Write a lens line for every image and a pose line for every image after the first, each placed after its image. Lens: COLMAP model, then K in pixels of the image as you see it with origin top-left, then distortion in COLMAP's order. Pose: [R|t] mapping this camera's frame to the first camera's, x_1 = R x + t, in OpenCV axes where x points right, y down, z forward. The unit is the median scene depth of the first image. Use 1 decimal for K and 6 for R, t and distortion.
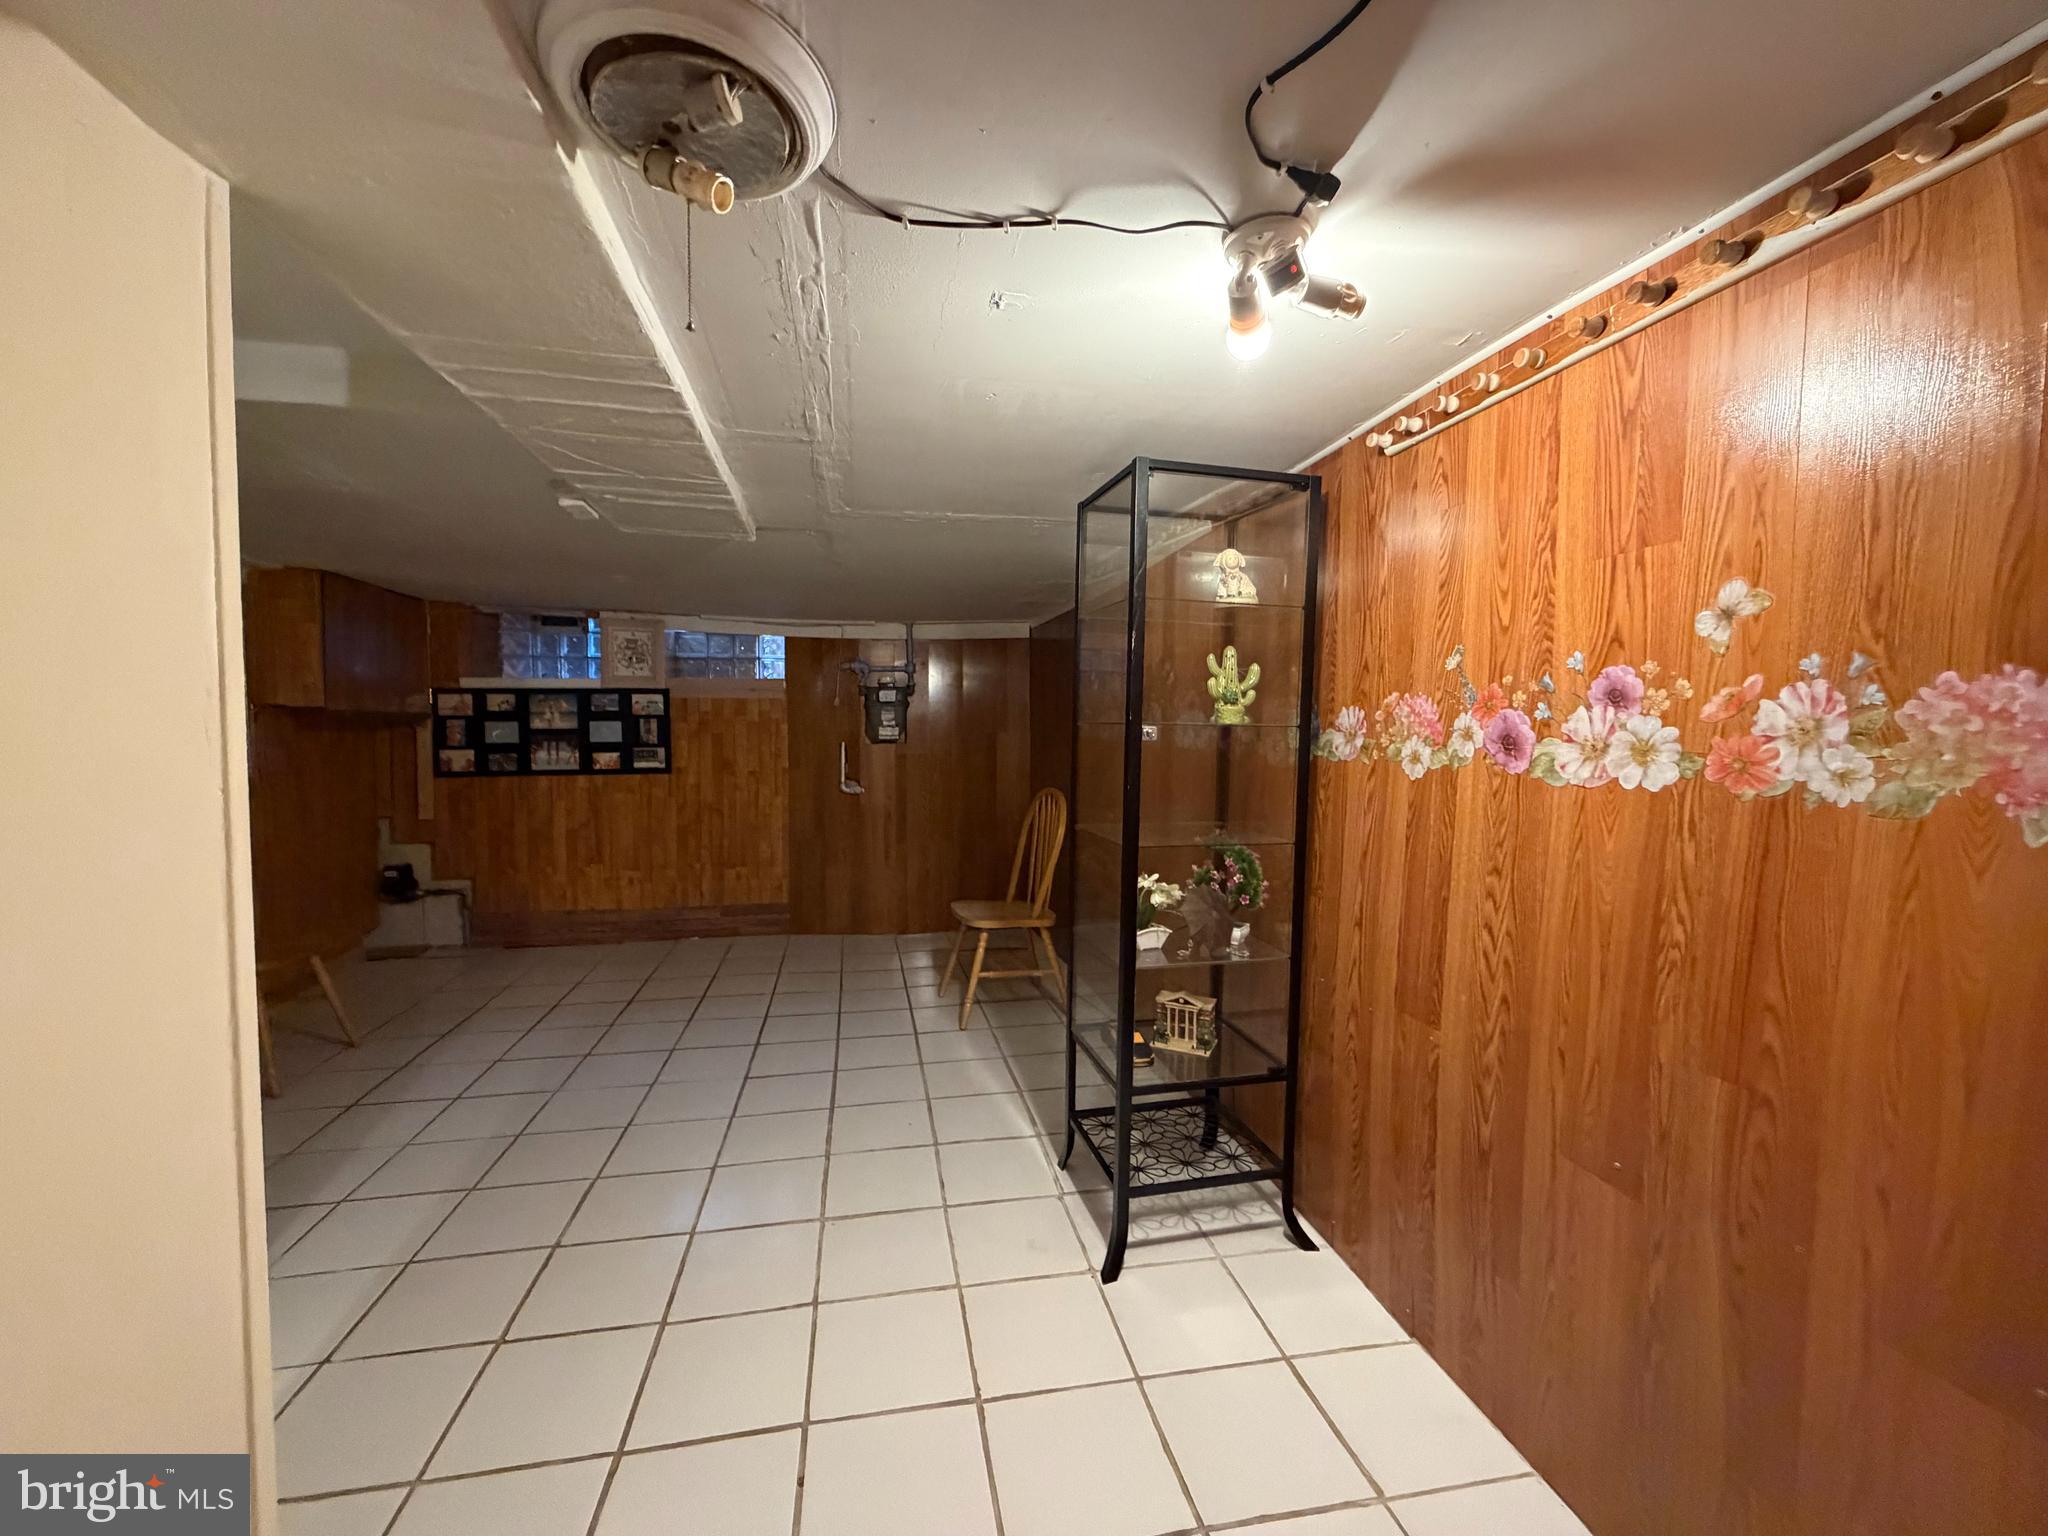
lens RADIAL K [[814.5, 0, 1021.1], [0, 814.5, 776.9], [0, 0, 1]] dist [0.001245, -0.000392]
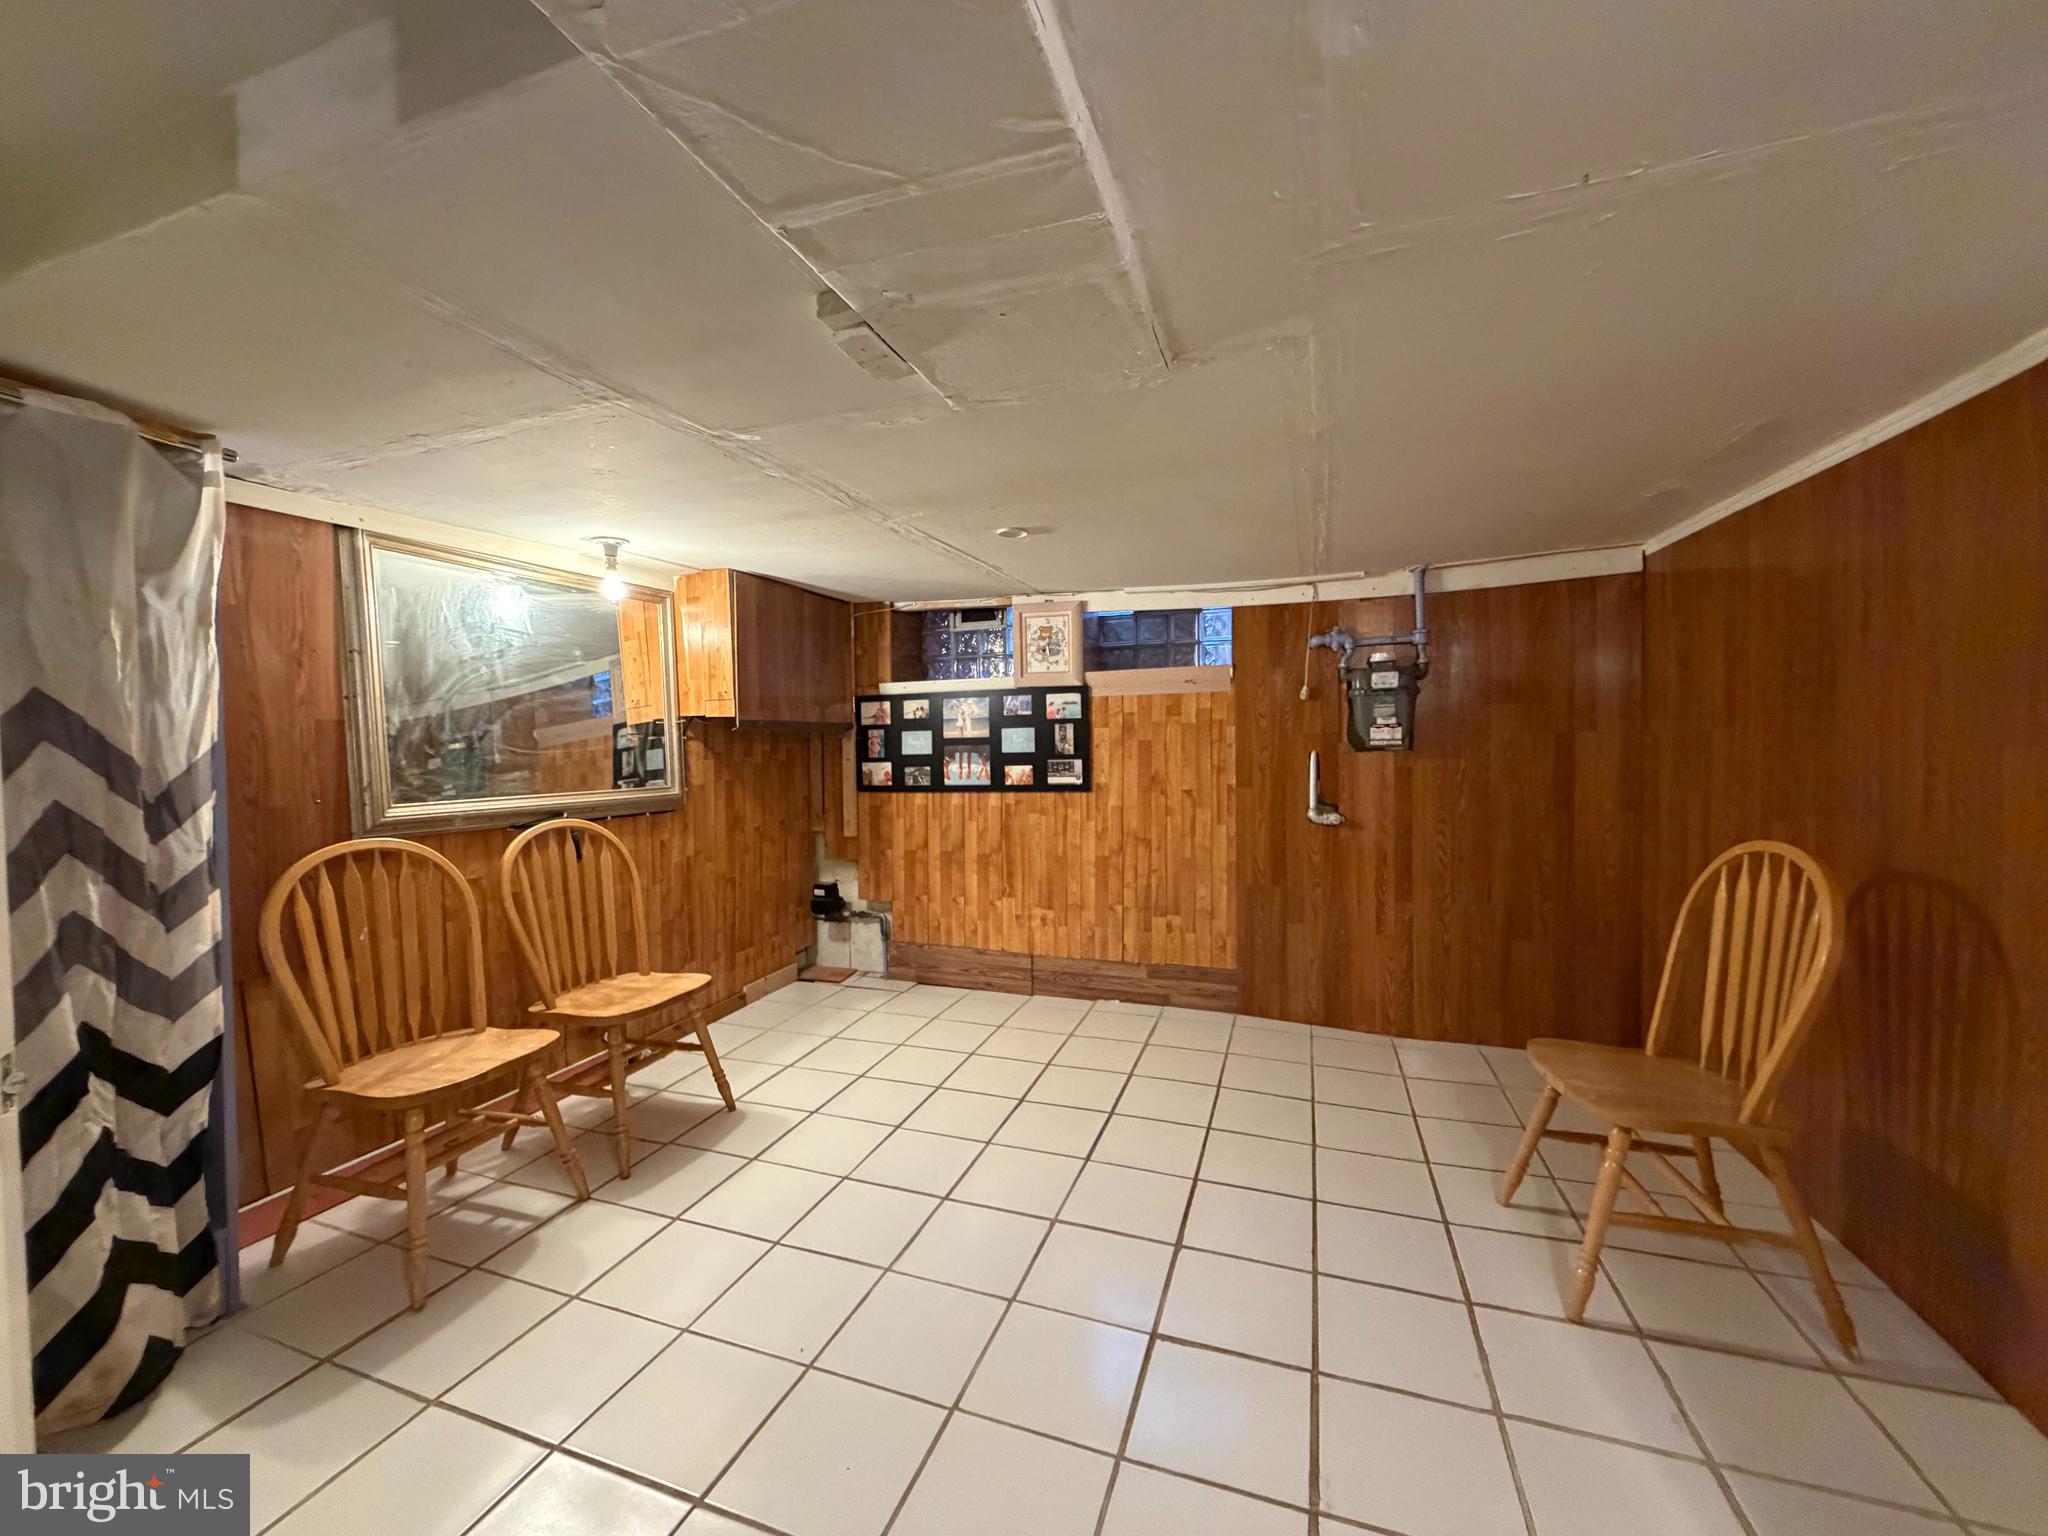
lens RADIAL K [[814.5, 0, 1016.1], [0, 814.5, 766.4], [0, 0, 1]] dist [0.001245, -0.000392]
pose [[0.859088, 0.004377, -0.511809, -0.083698], [-0.009541, 0.999927, -0.007464, -0.022253], [0.511739, 0.011296, 0.859067, 0.279611]]
